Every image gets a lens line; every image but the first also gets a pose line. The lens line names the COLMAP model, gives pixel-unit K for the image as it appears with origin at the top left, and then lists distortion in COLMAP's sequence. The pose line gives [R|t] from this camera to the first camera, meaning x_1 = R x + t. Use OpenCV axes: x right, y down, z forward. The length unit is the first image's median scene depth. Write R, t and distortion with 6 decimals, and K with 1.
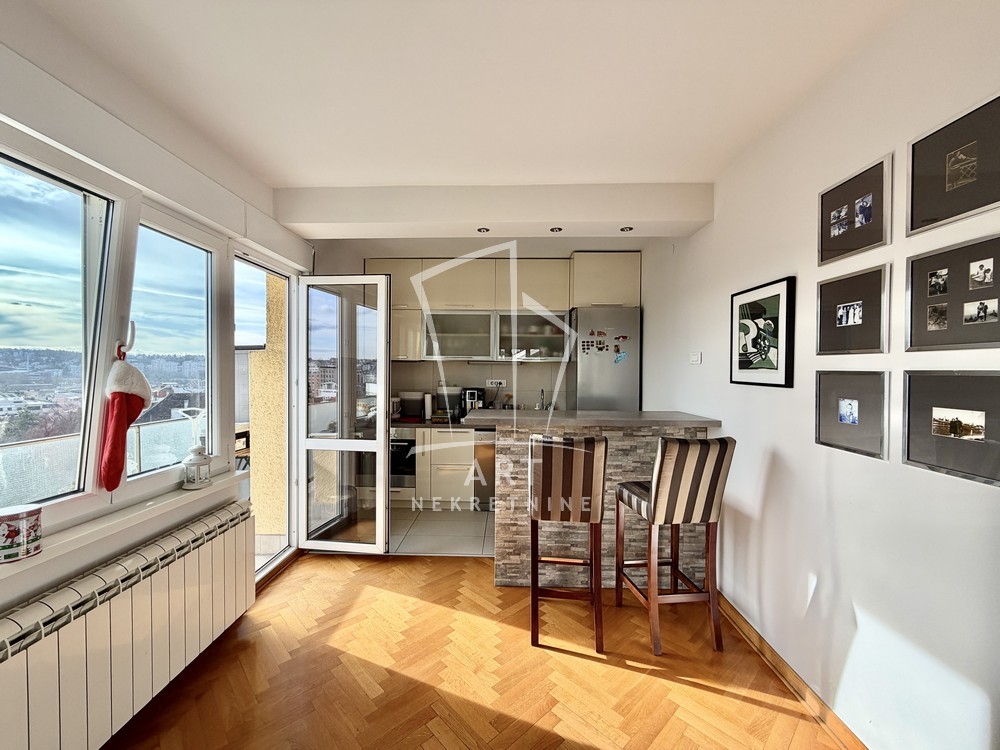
lens RADIAL K [[398.0, 0, 494.1], [0, 398.0, 374.5], [0, 0, 1]] dist [0.000057, 0.000252]
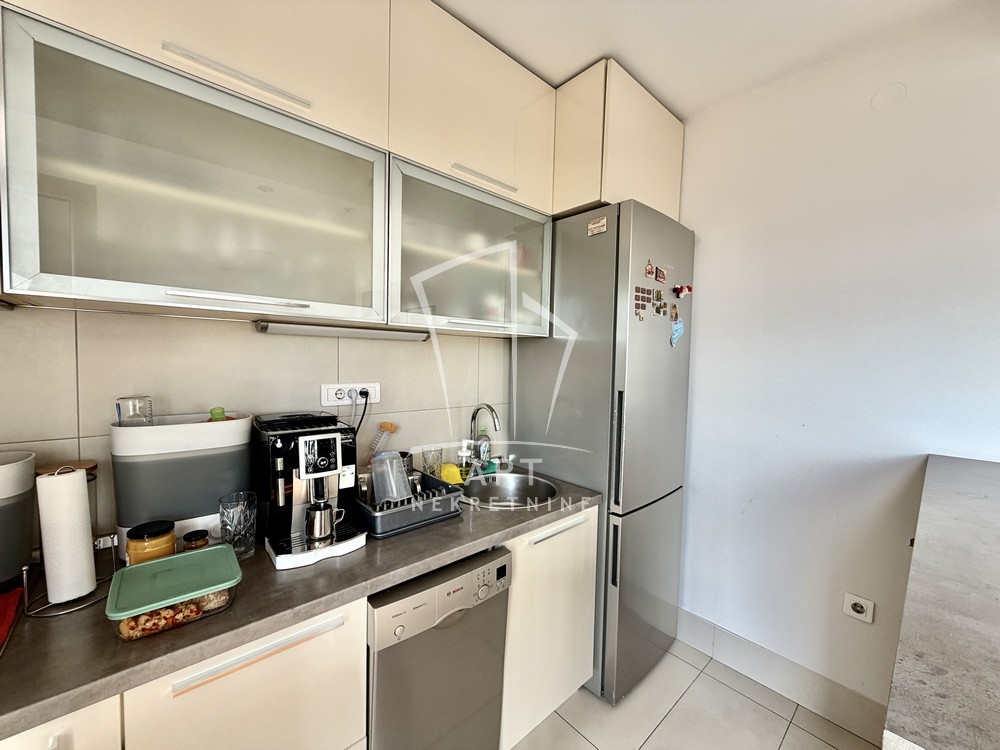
lens RADIAL K [[398.0, 0, 494.1], [0, 398.0, 374.5], [0, 0, 1]] dist [0.000057, 0.000252]
pose [[0.723296, -0.019494, 0.690263, -0.147115], [-0.007565, 0.999318, 0.036149, -0.007351], [-0.690497, -0.031368, 0.722655, 0.720361]]
